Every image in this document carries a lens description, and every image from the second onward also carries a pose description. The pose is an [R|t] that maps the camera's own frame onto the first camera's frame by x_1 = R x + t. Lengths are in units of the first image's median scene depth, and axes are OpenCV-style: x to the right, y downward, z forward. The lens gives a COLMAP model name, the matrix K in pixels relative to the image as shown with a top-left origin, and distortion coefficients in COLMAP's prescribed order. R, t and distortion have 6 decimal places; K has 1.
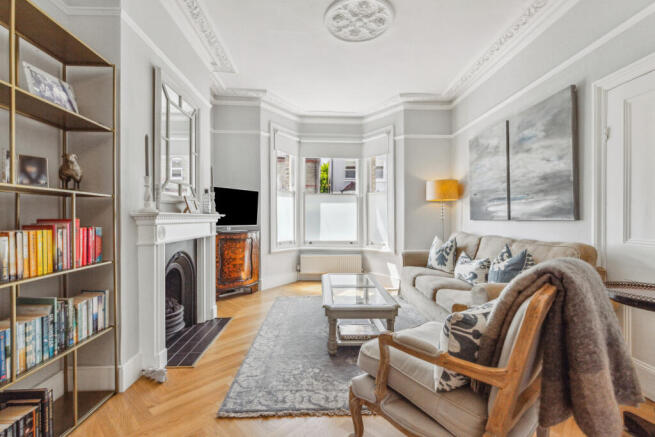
lens RADIAL K [[299.5, 0, 328.7], [0, 299.5, 213.5], [0, 0, 1]] dist [-0.009815, 0.000124]
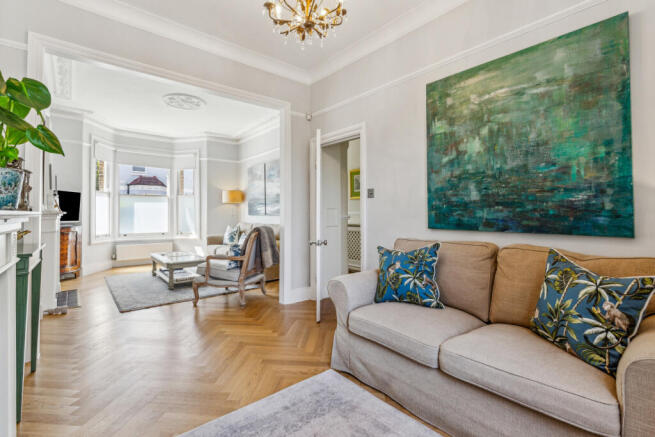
lens RADIAL K [[299.5, 0, 328.7], [0, 299.5, 213.5], [0, 0, 1]] dist [-0.009815, 0.000124]
pose [[0.788049, -0.004733, 0.615595, -0.188058], [-0.003732, 0.999915, 0.012466, -0.008874], [-0.615601, -0.012121, 0.787964, -0.546385]]
